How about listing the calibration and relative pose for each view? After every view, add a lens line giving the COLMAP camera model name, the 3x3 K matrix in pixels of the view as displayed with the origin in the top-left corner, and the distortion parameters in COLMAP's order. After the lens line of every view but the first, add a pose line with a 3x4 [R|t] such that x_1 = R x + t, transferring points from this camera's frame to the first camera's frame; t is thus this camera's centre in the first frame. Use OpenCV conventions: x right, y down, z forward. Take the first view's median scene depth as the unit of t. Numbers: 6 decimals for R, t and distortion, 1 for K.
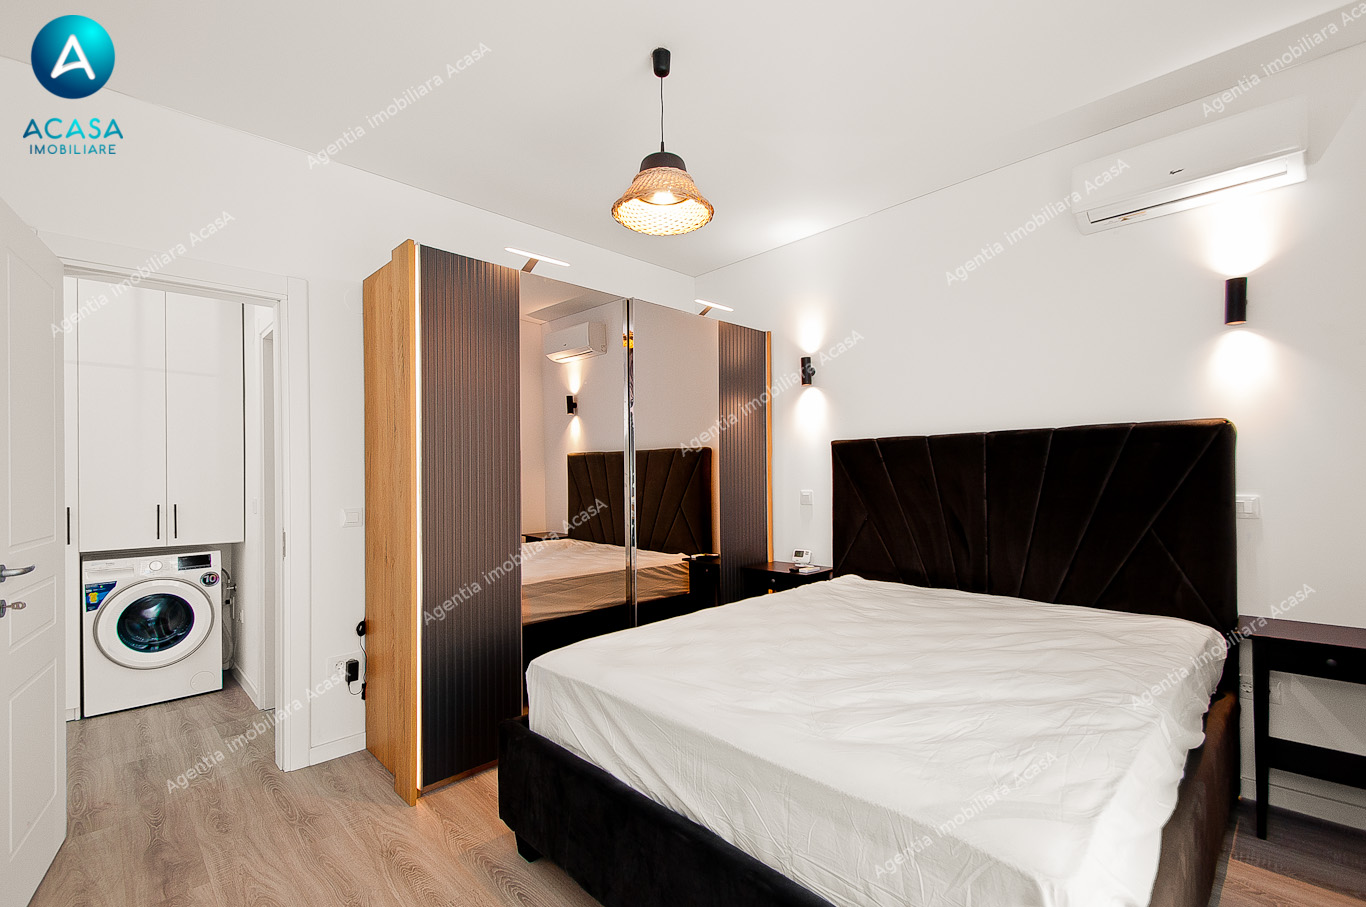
lens RADIAL K [[596.1, 0, 685.5], [0, 596.1, 464.6], [0, 0, 1]] dist [0.016752, -0.006813]
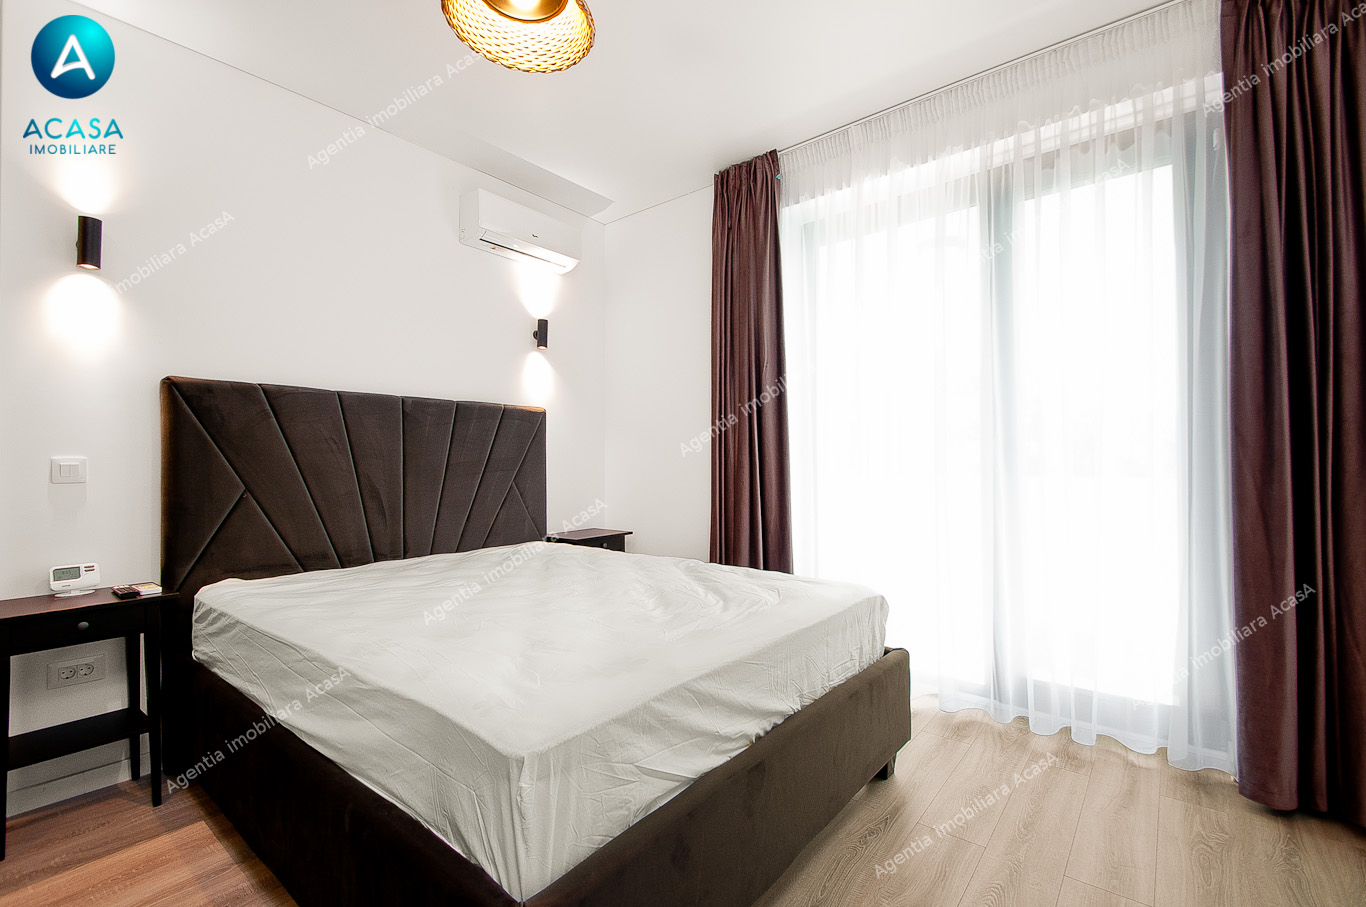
lens RADIAL K [[596.1, 0, 684.1], [0, 596.1, 459.9], [0, 0, 1]] dist [0.016752, -0.006813]
pose [[-0.113353, 0.017877, 0.993394, -0.795156], [-0.011205, 0.999752, -0.019270, 0.097681], [-0.993492, -0.013316, -0.113125, 0.966274]]
